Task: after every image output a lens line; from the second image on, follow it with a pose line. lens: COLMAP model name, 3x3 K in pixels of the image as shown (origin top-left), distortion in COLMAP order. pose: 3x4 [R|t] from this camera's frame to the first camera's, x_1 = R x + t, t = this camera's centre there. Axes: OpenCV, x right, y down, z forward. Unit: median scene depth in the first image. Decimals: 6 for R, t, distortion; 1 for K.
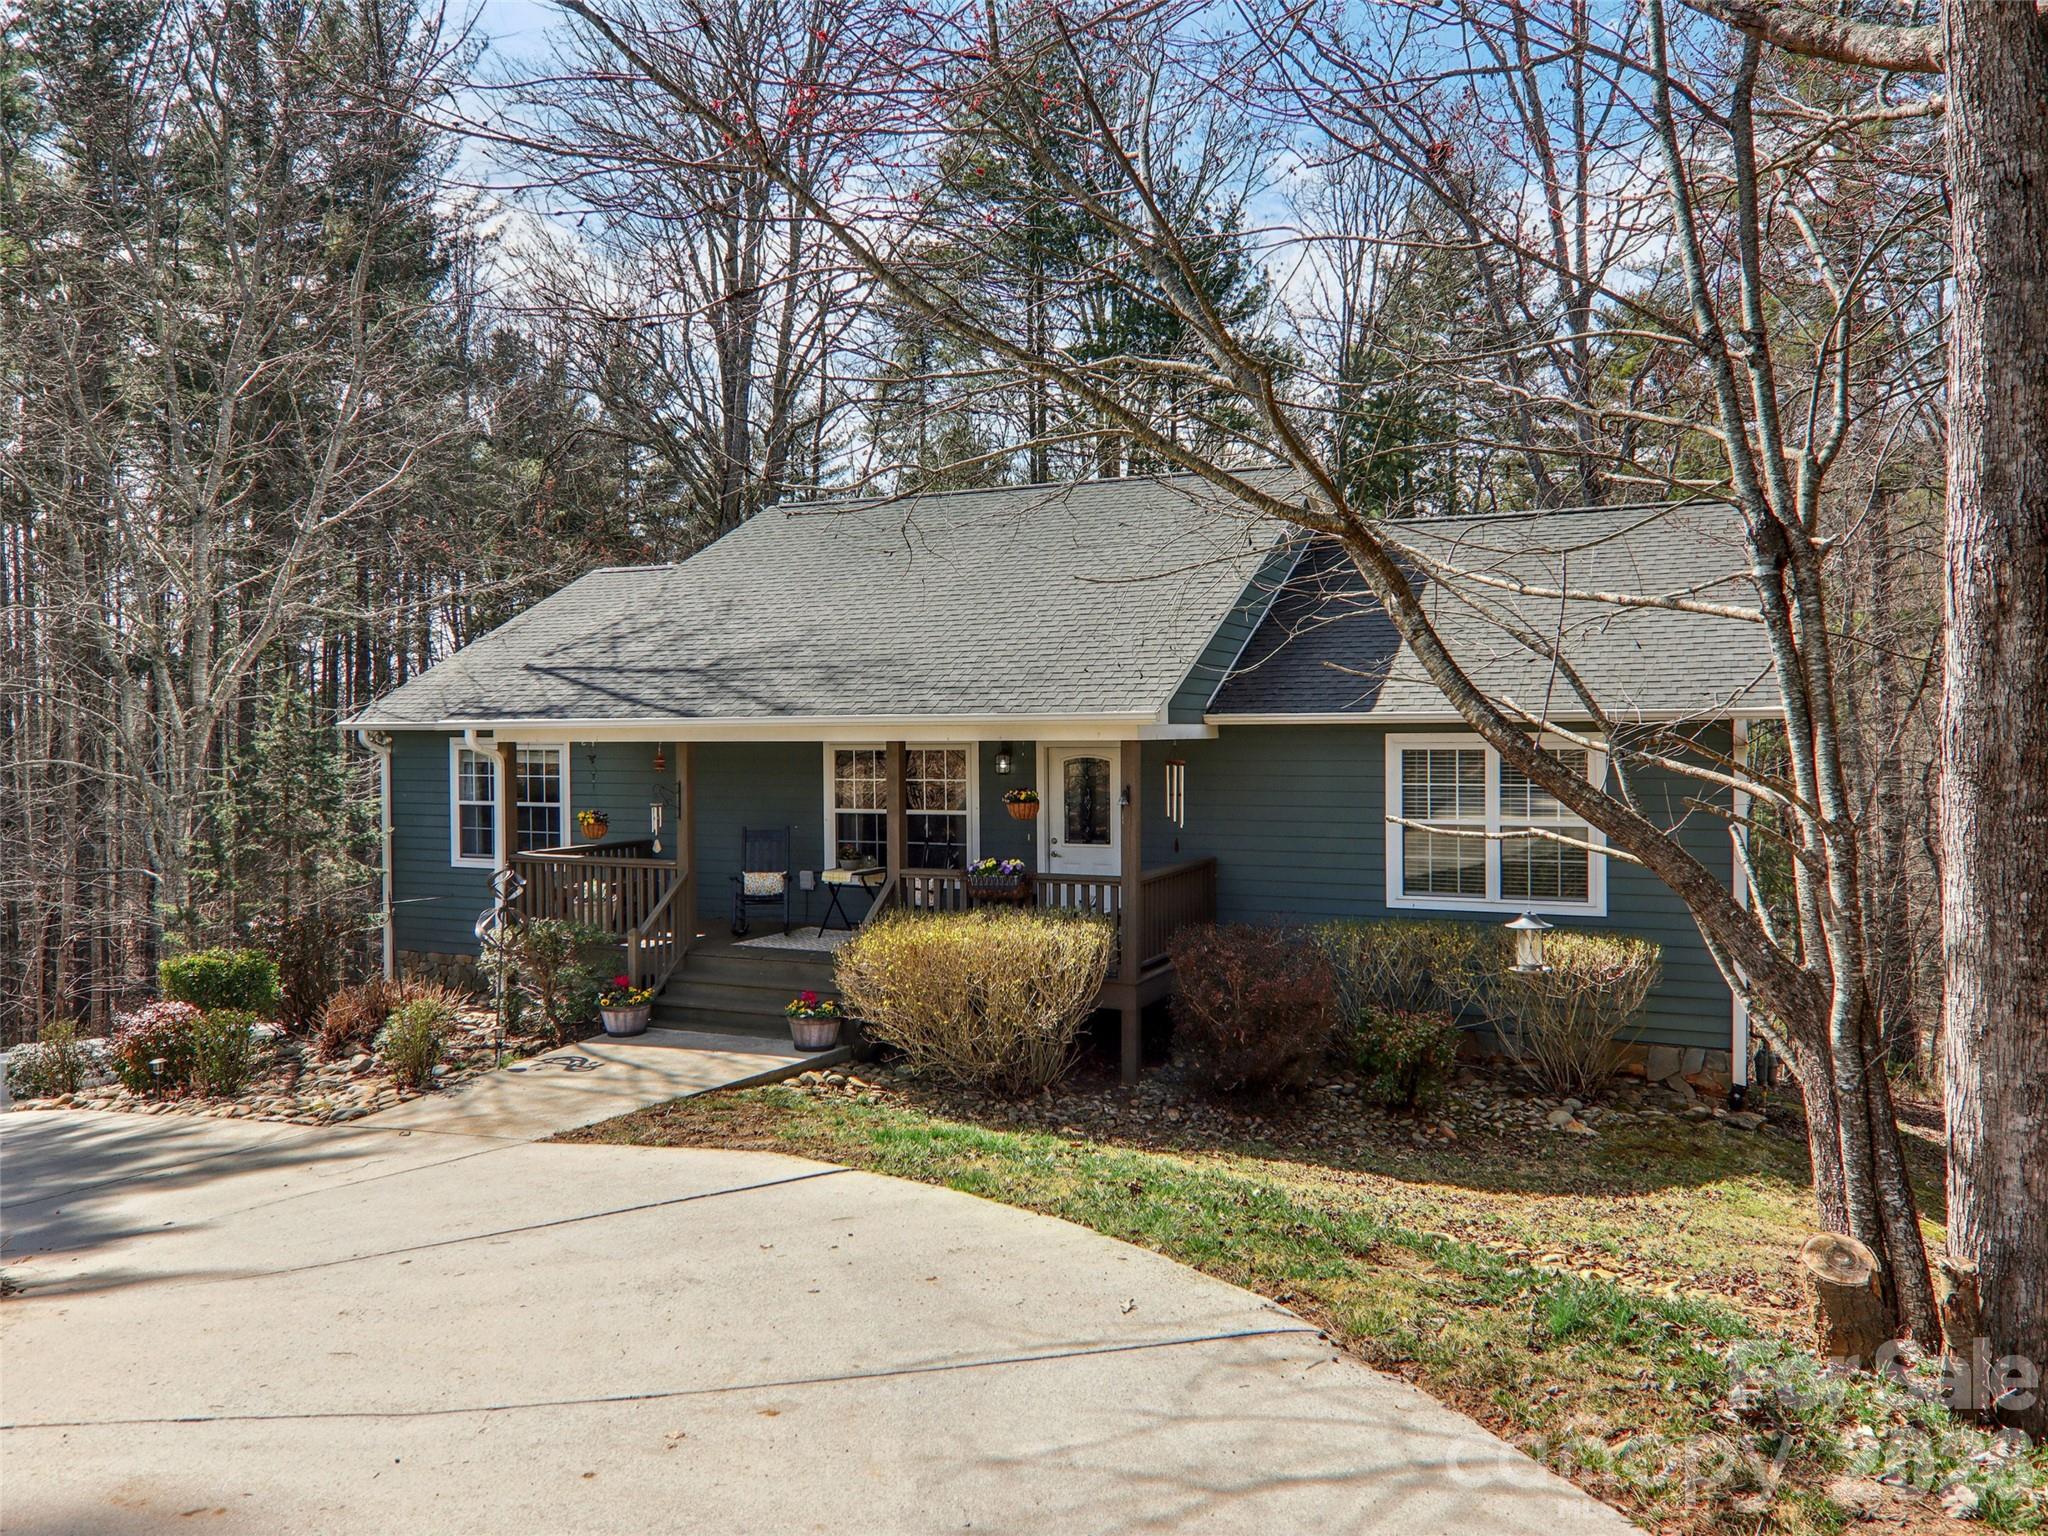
lens RADIAL K [[1294.7, 0, 1024.0], [0, 1294.7, 768.0], [0, 0, 1]] dist [-0.002500, -0.000559]
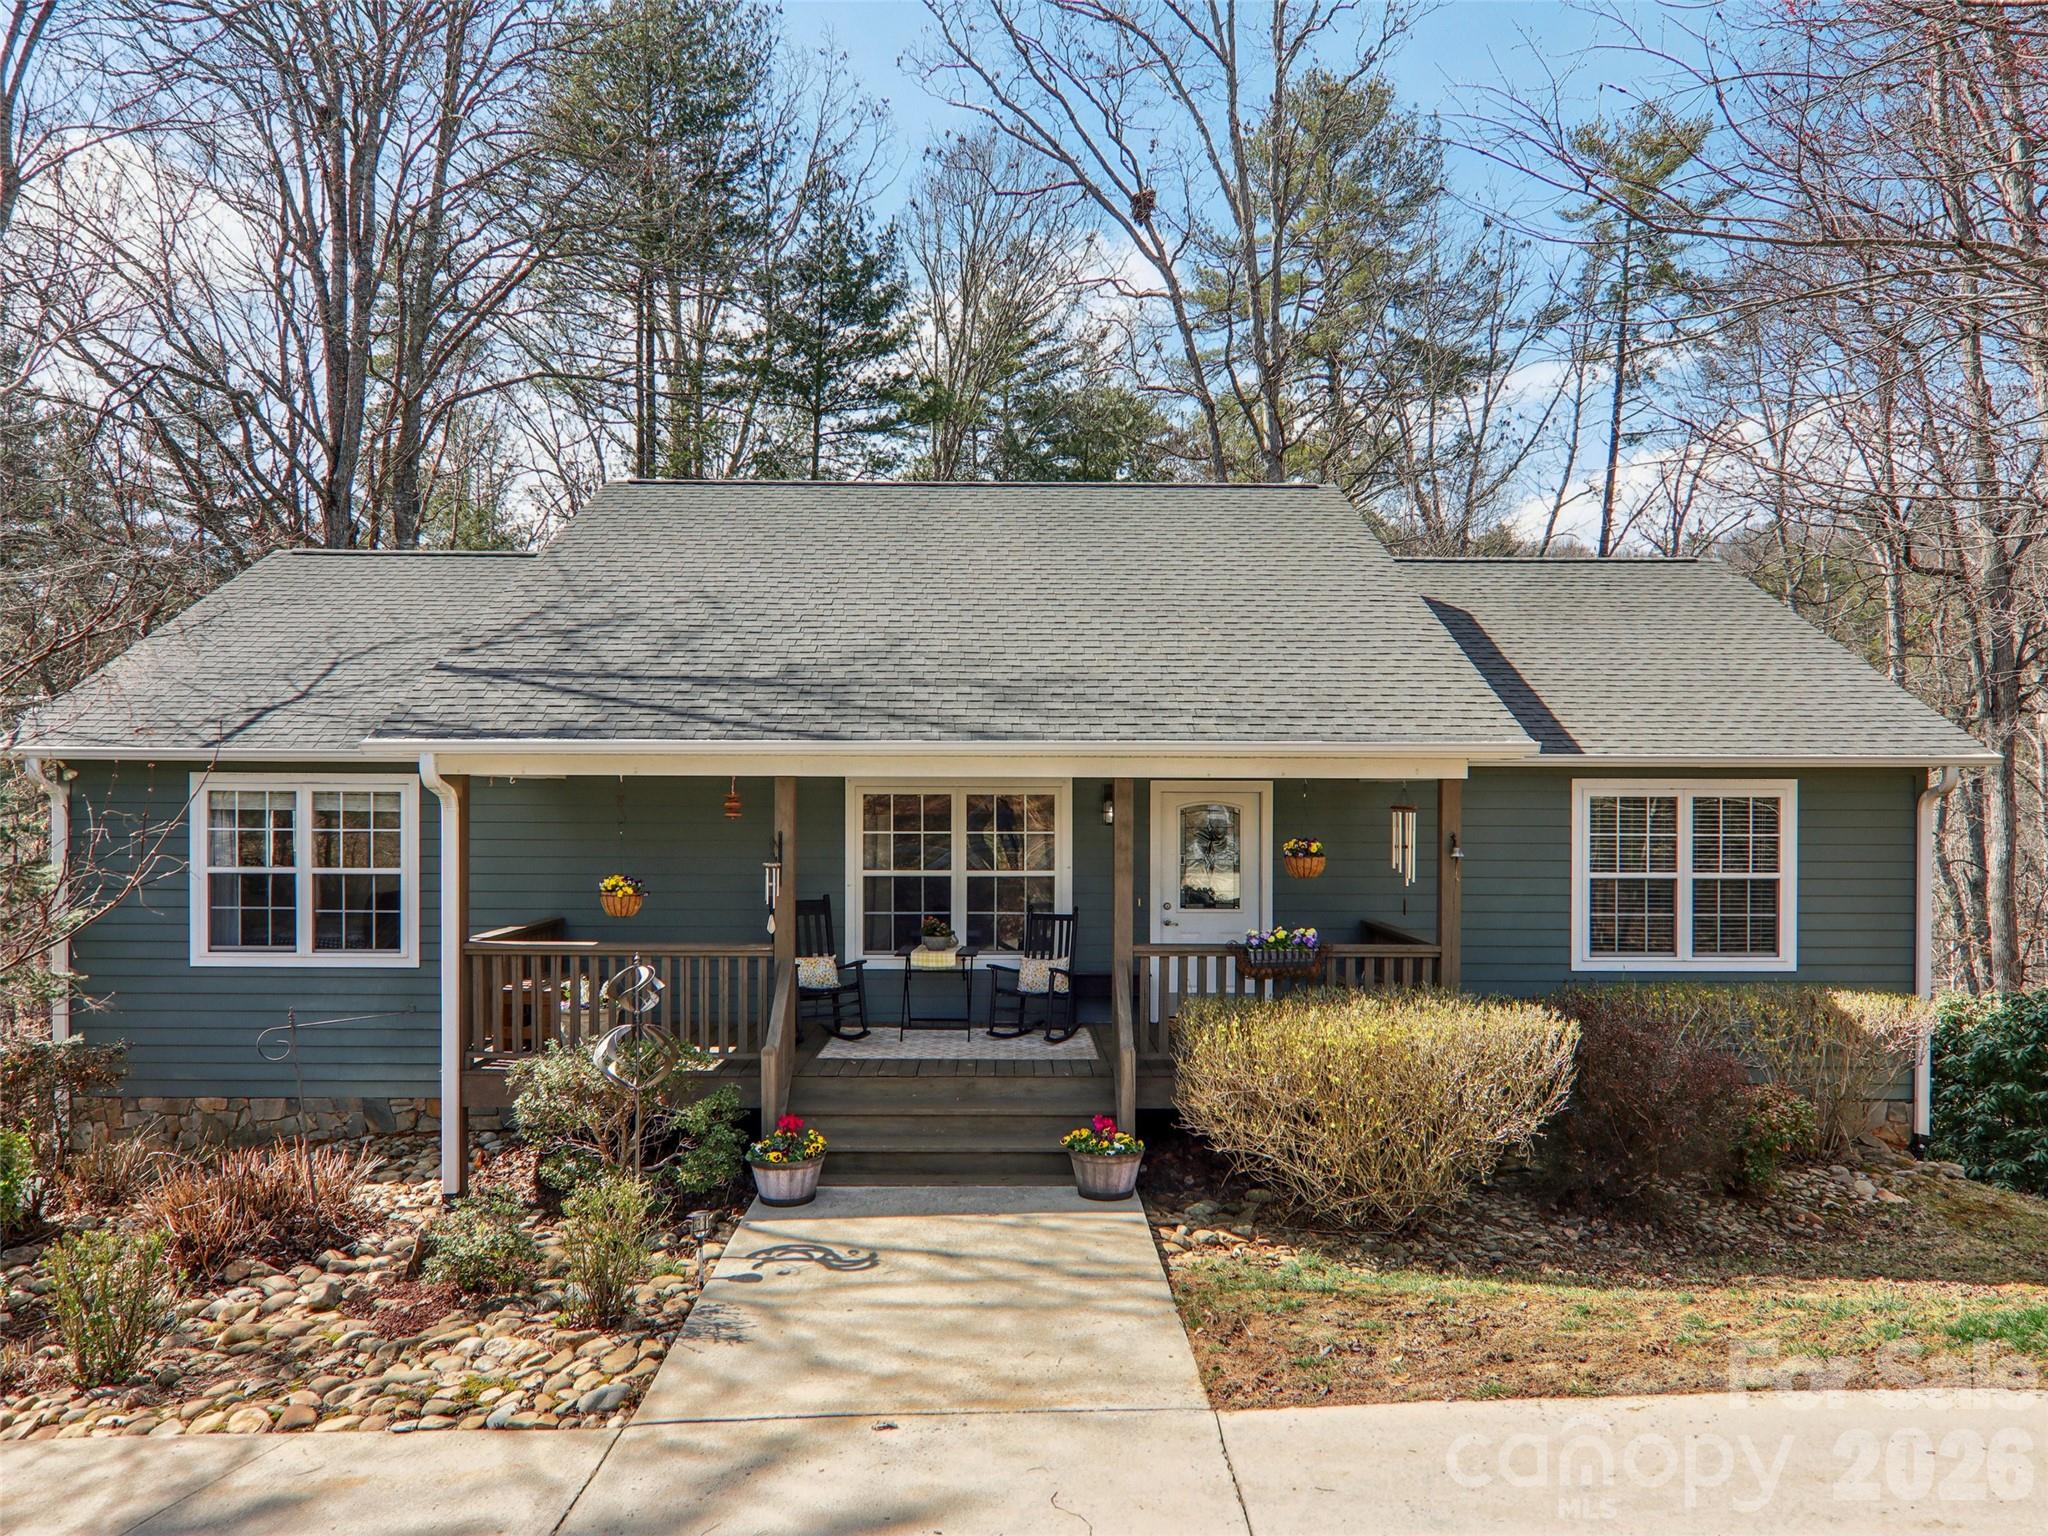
lens RADIAL K [[1297.3, 0, 1023.9], [0, 1297.3, 826.0], [0, 0, 1]] dist [-0.002544, -0.000588]
pose [[0.921589, -0.003284, 0.388154, -0.358716], [0.001686, 0.999989, 0.004457, 0.002127], [-0.388165, -0.003453, 0.921584, 0.257572]]
